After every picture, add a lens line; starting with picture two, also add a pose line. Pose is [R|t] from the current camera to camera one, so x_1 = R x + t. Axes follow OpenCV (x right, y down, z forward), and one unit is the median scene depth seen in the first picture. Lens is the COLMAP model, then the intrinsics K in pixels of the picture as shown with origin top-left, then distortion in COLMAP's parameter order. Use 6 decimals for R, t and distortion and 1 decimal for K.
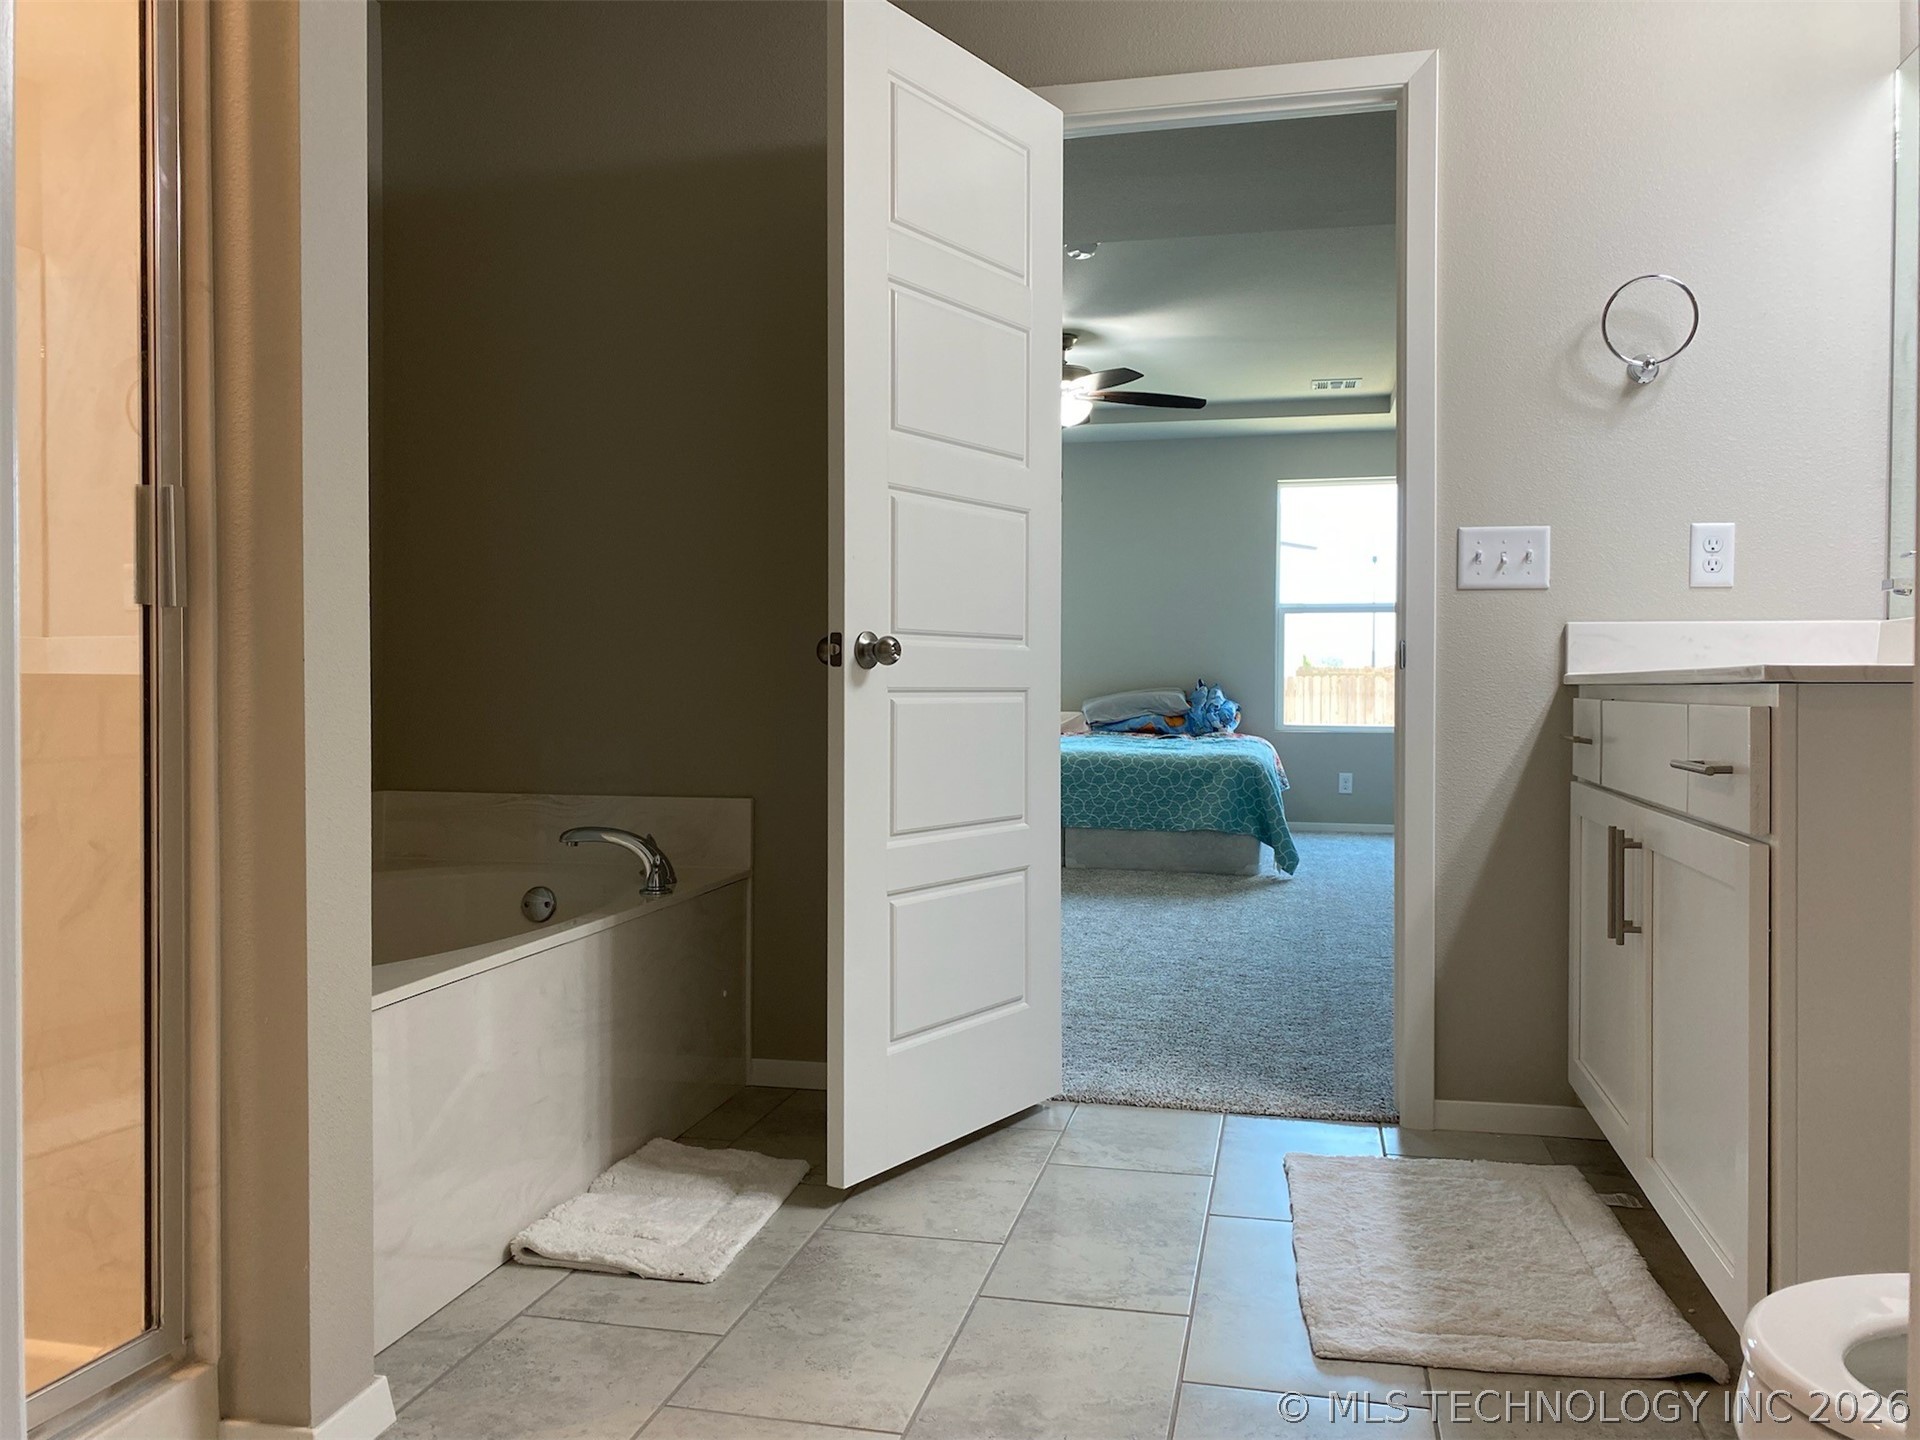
lens RADIAL K [[1452.9, 0, 949.7], [0, 1452.9, 730.3], [0, 0, 1]] dist [0.010000, -0.031393]
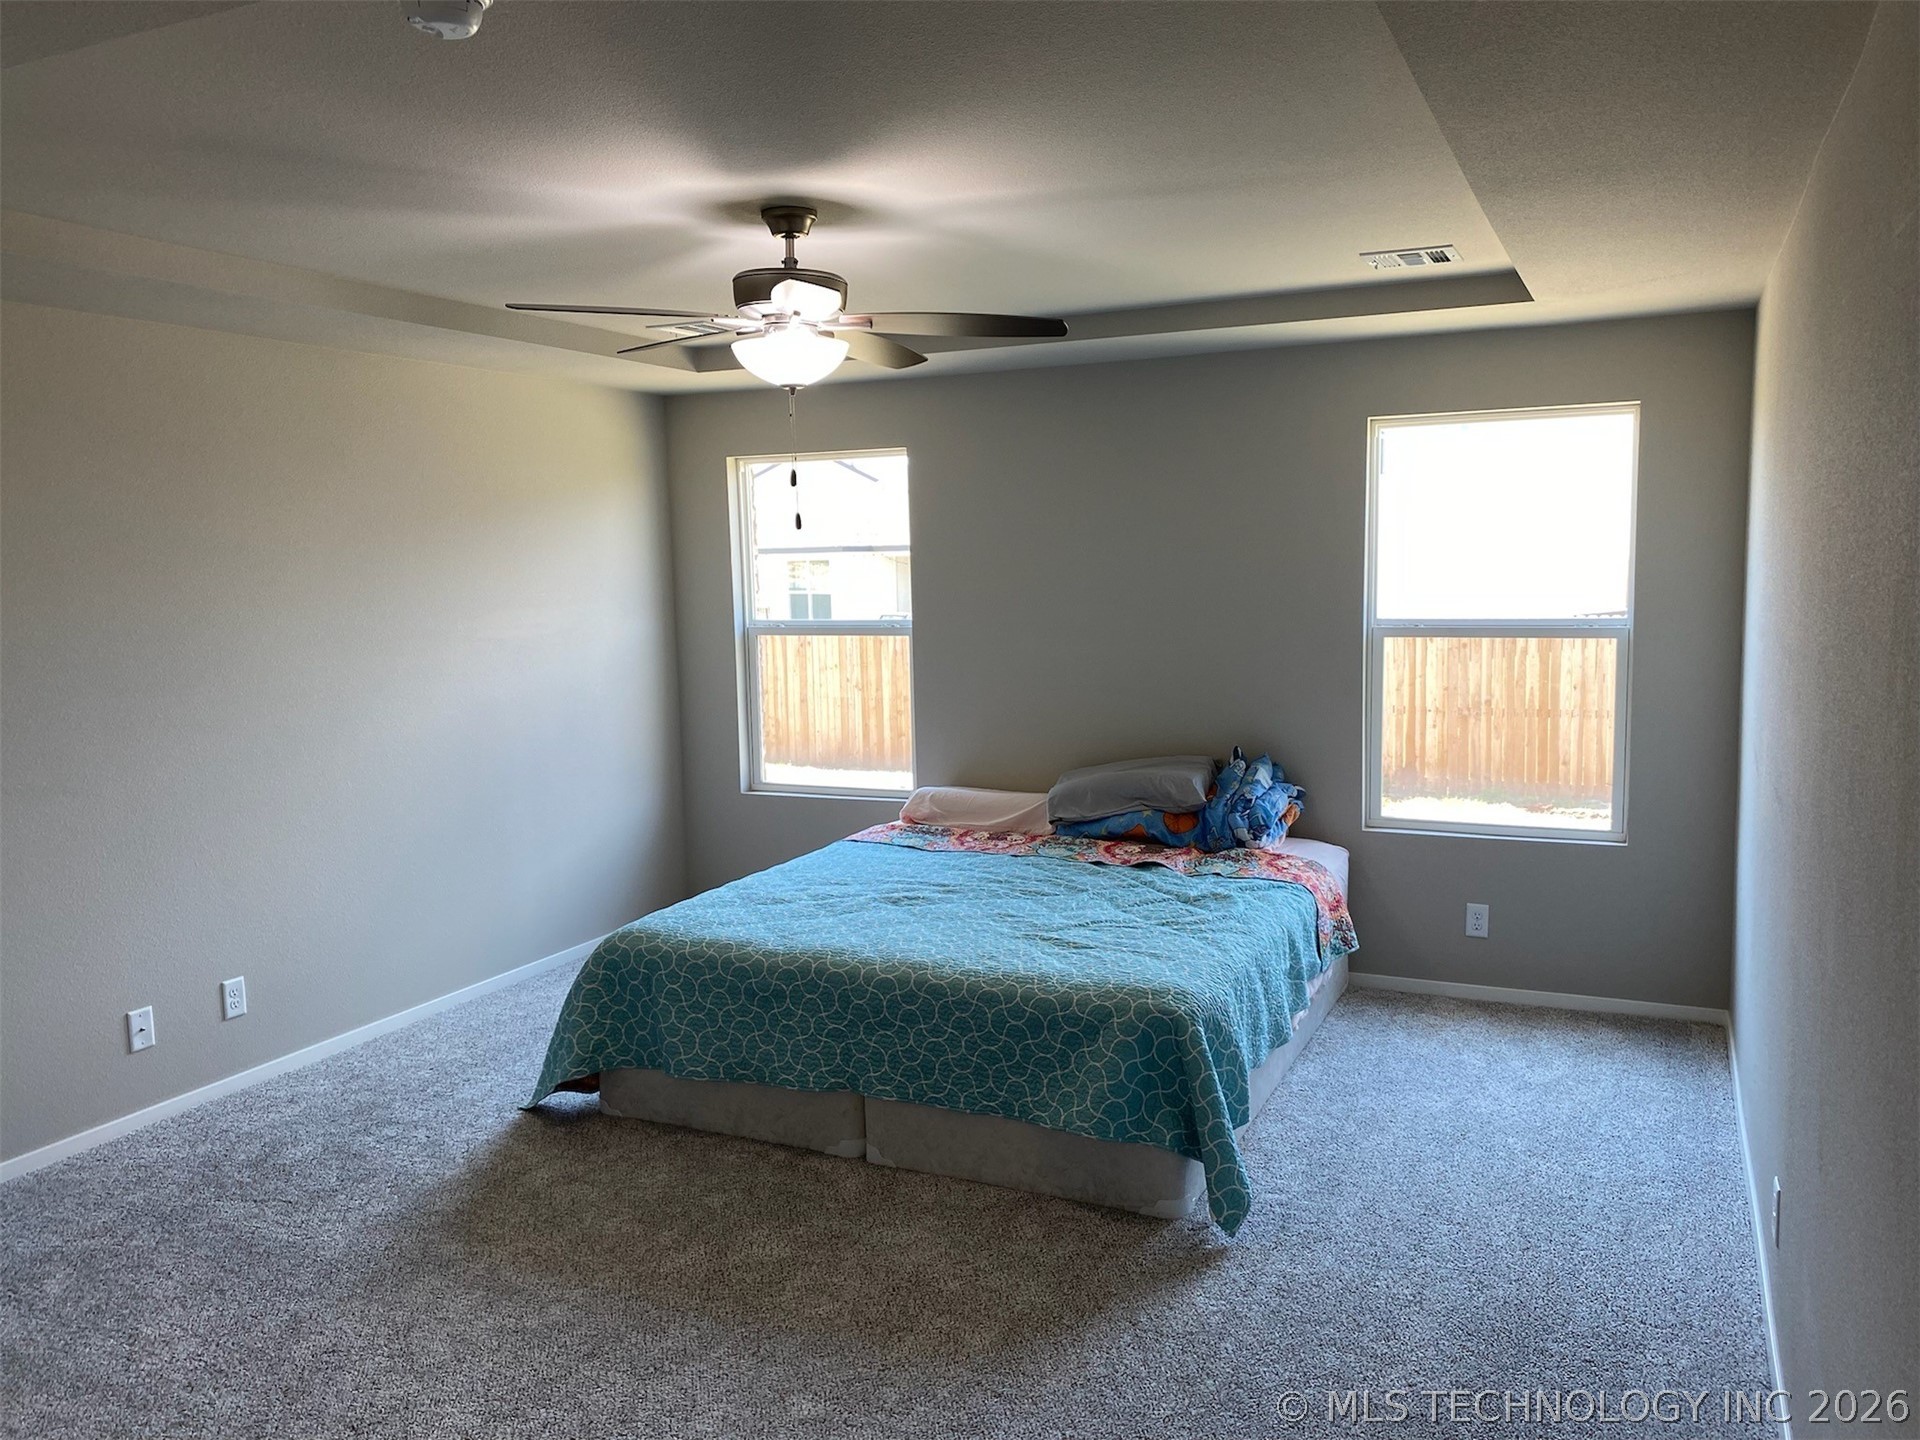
lens RADIAL K [[1452.9, 0, 973.3], [0, 1452.9, 721.8], [0, 0, 1]] dist [0.010000, -0.031393]
pose [[0.978079, 0.000085, -0.208235, 0.243027], [0.017047, 0.996611, 0.080477, -0.123871], [0.207536, -0.082263, 0.974762, 0.468413]]
